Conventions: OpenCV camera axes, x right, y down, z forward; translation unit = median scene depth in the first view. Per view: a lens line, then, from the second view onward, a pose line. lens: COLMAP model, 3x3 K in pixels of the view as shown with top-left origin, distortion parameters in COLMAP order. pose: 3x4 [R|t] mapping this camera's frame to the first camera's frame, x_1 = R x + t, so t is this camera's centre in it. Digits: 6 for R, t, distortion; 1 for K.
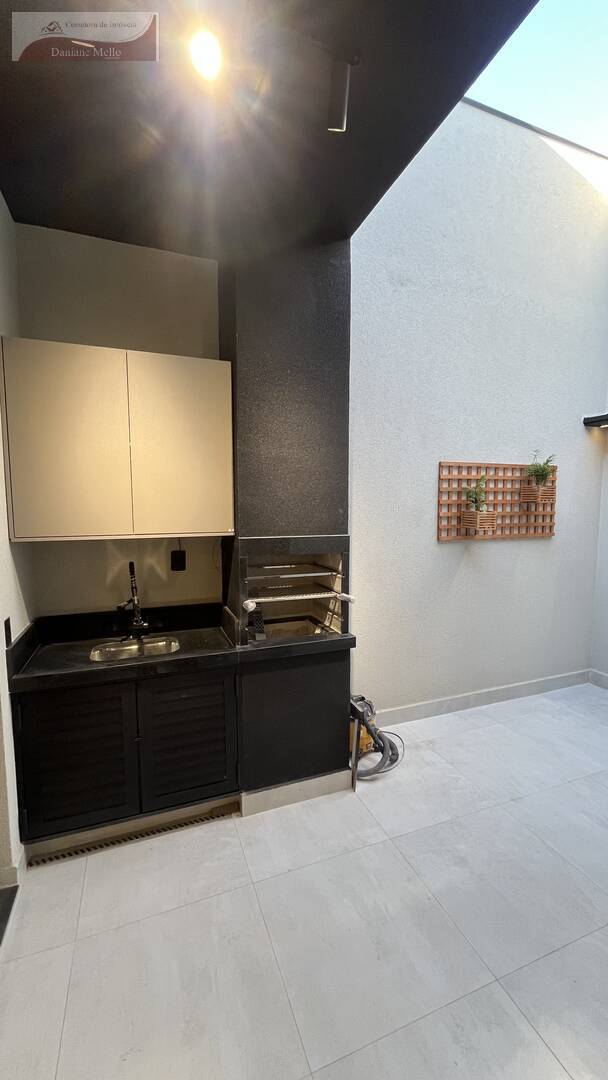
lens RADIAL K [[439.8, 0, 307.4], [0, 439.8, 542.6], [0, 0, 1]] dist [0.000523, -0.000046]
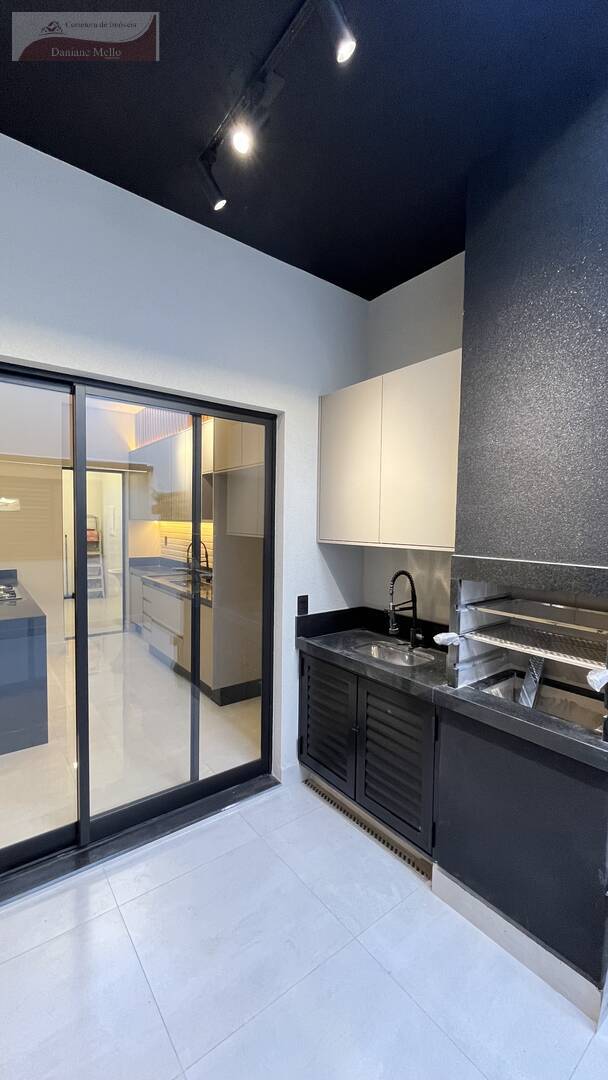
lens RADIAL K [[439.8, 0, 307.4], [0, 439.8, 542.6], [0, 0, 1]] dist [0.000523, -0.000046]
pose [[0.284492, 0.051973, -0.957268, 0.371626], [-0.096669, 0.994995, 0.025292, -0.018858], [0.953792, 0.085342, 0.288093, 0.328632]]
